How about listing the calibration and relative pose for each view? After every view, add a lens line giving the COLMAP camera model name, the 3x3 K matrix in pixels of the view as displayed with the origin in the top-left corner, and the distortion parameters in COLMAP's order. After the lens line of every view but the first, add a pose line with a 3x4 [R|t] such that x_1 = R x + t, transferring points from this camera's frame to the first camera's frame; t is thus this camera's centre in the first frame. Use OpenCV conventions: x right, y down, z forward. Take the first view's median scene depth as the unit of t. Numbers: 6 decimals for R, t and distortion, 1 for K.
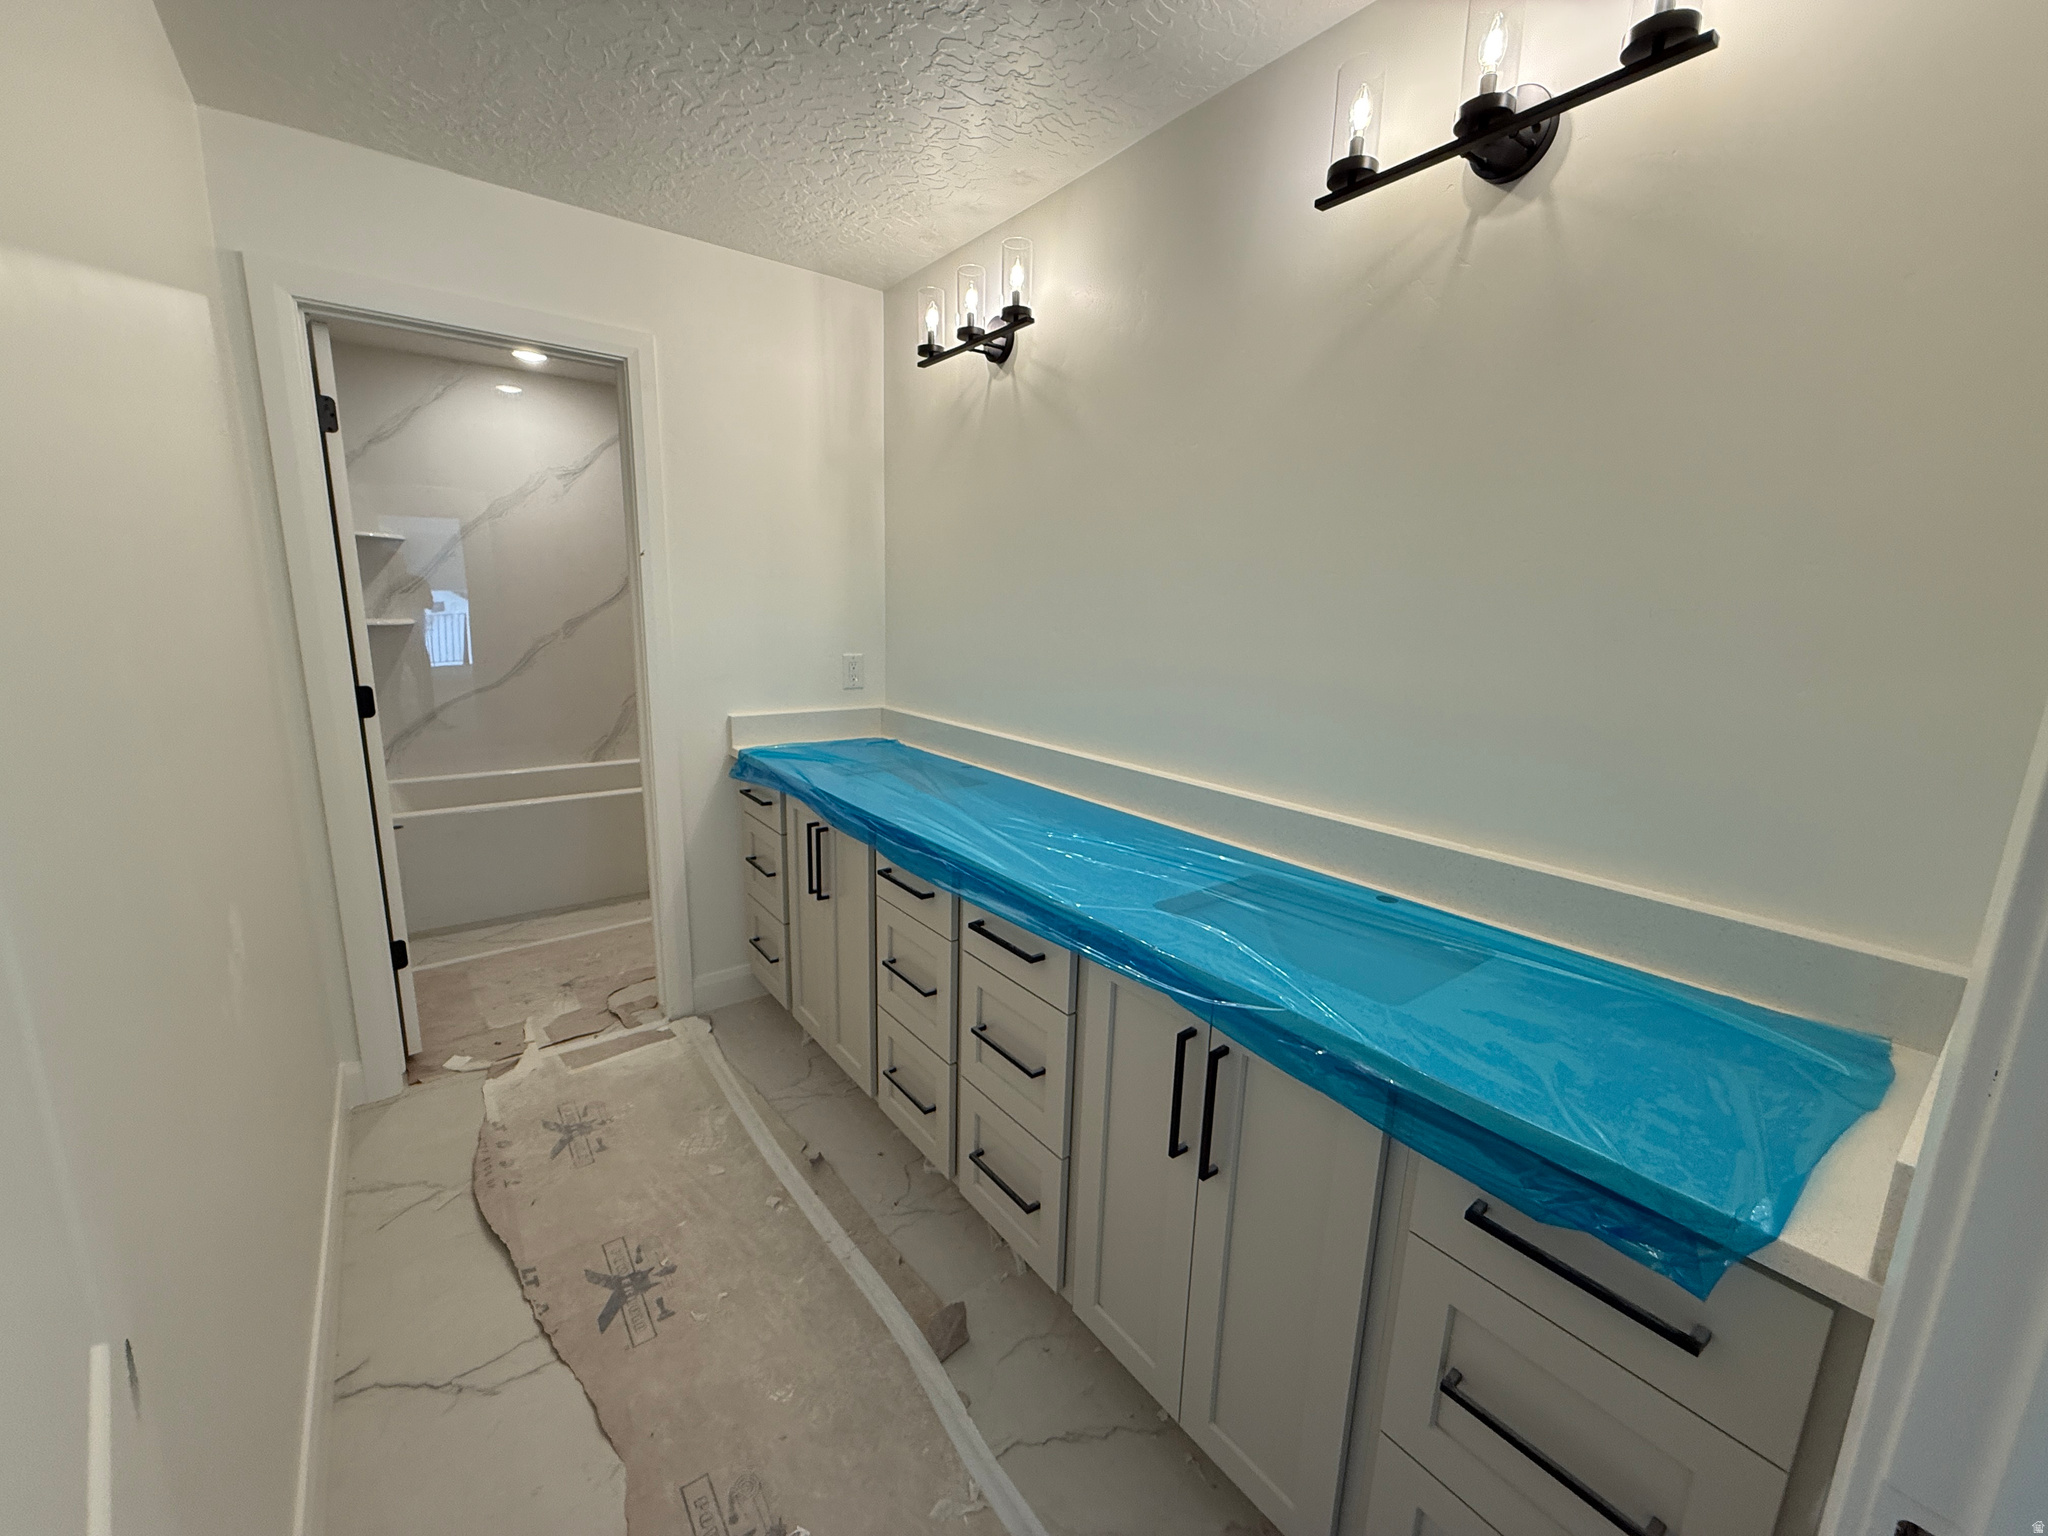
lens RADIAL K [[817.5, 0, 1019.0], [0, 817.5, 770.0], [0, 0, 1]] dist [0.000850, 0.000033]
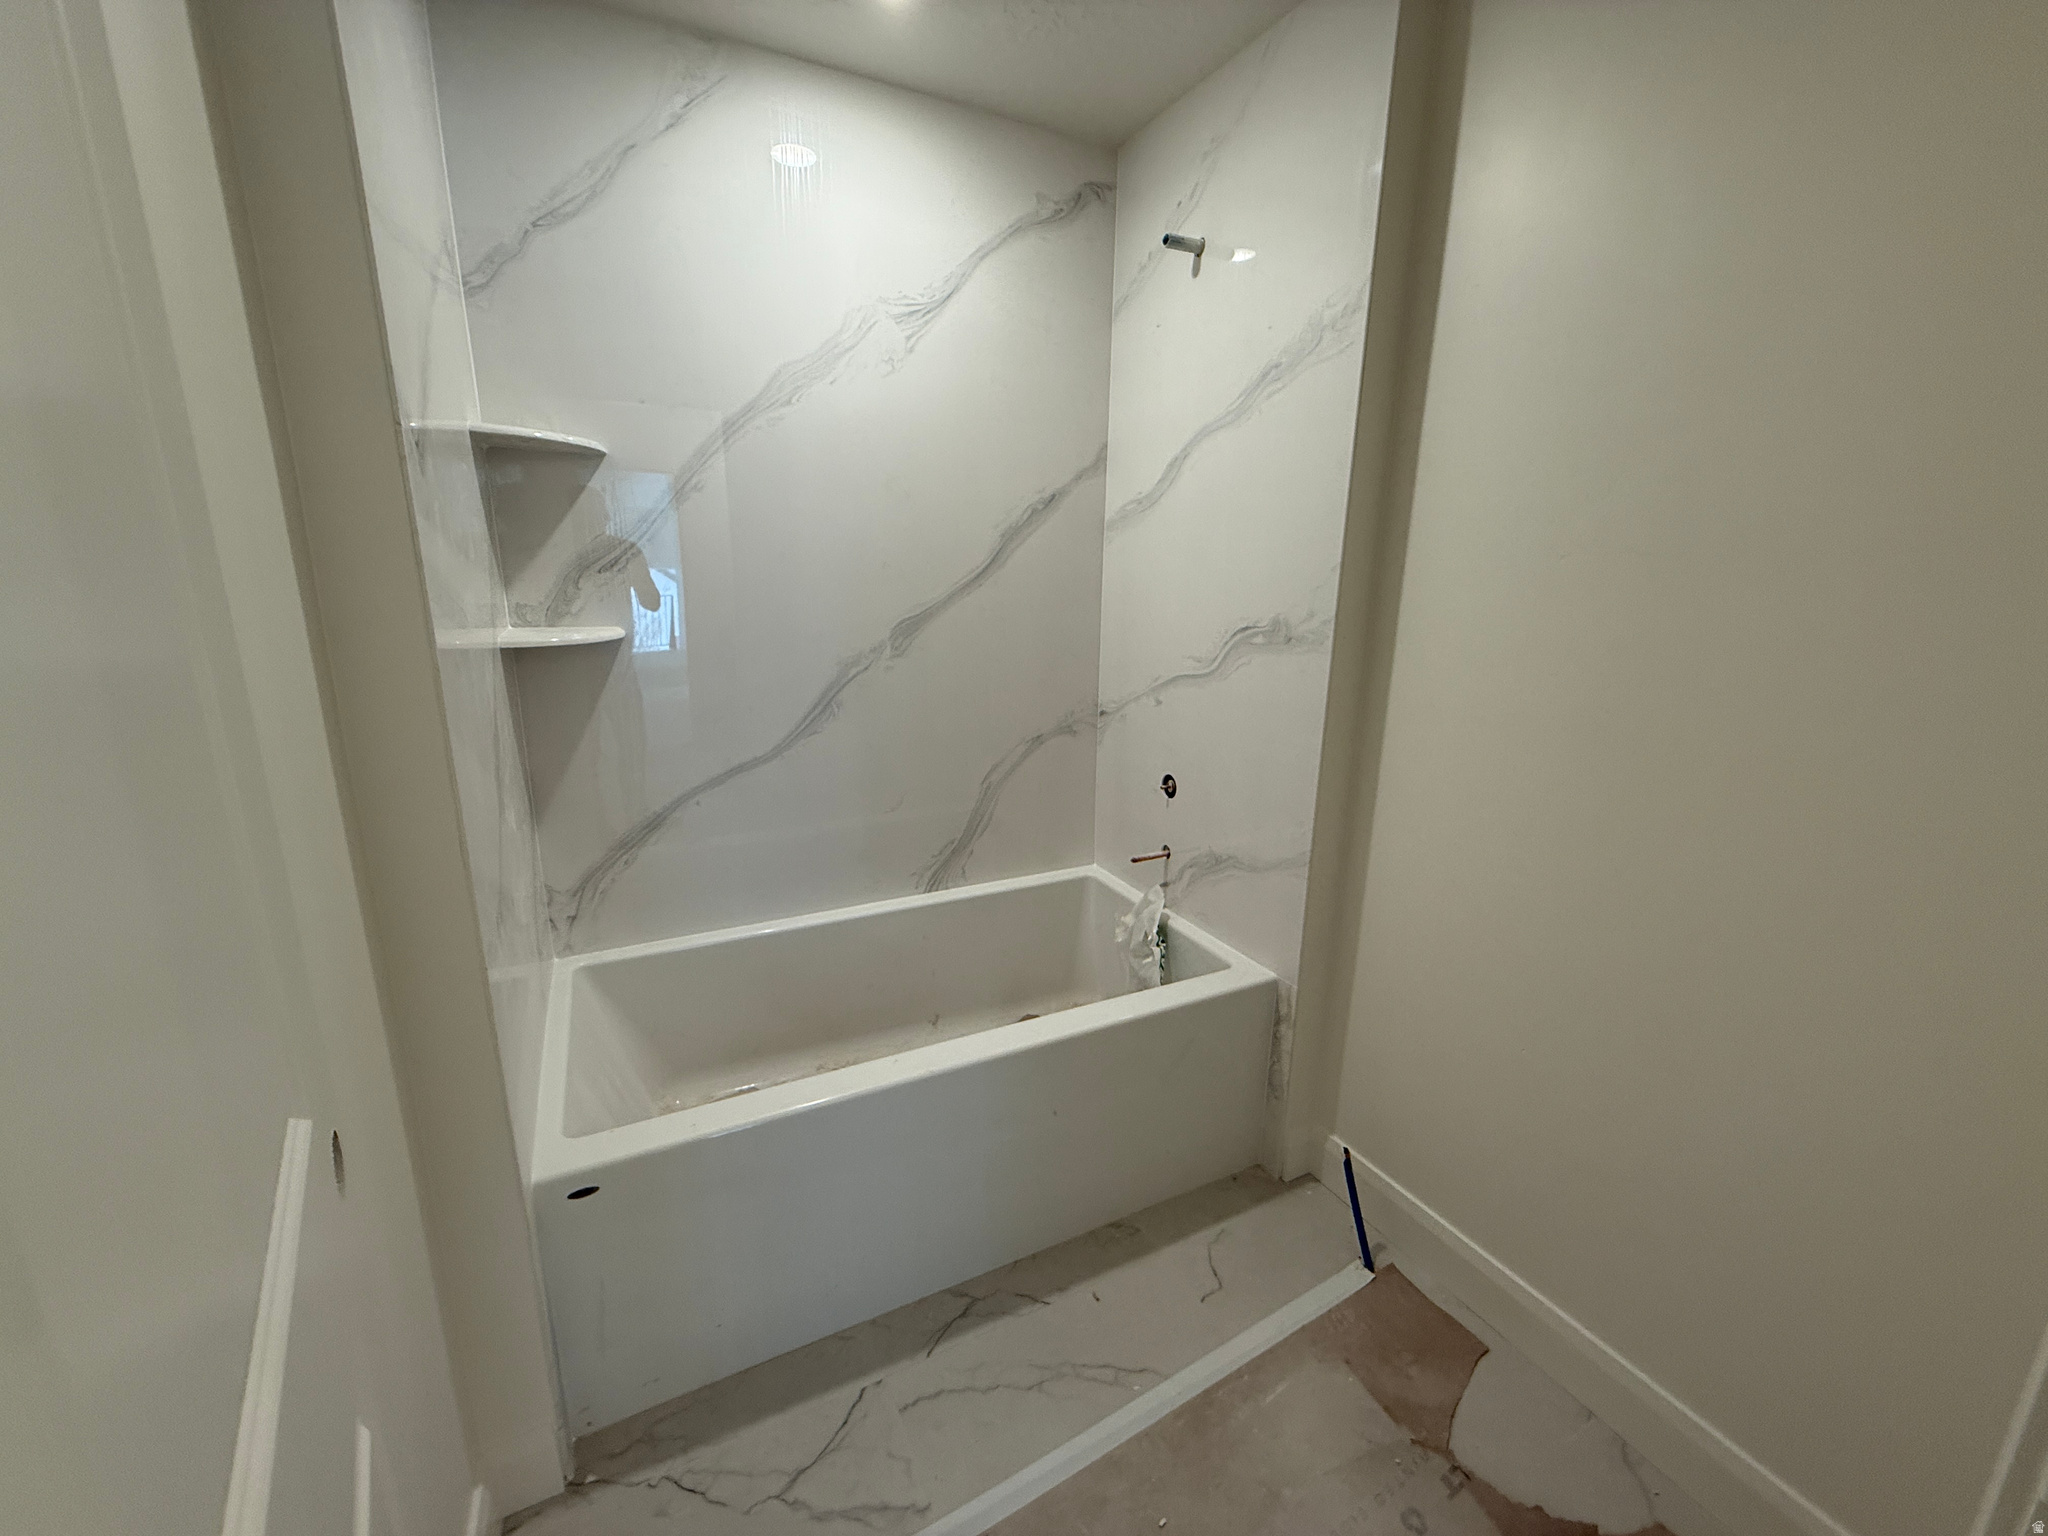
lens RADIAL K [[817.5, 0, 1019.0], [0, 817.5, 770.0], [0, 0, 1]] dist [0.000850, 0.000033]
pose [[0.982227, 0.025362, -0.185975, -0.694612], [-0.019354, 0.999233, 0.034052, -0.199602], [0.186696, -0.029847, 0.981964, 0.940468]]
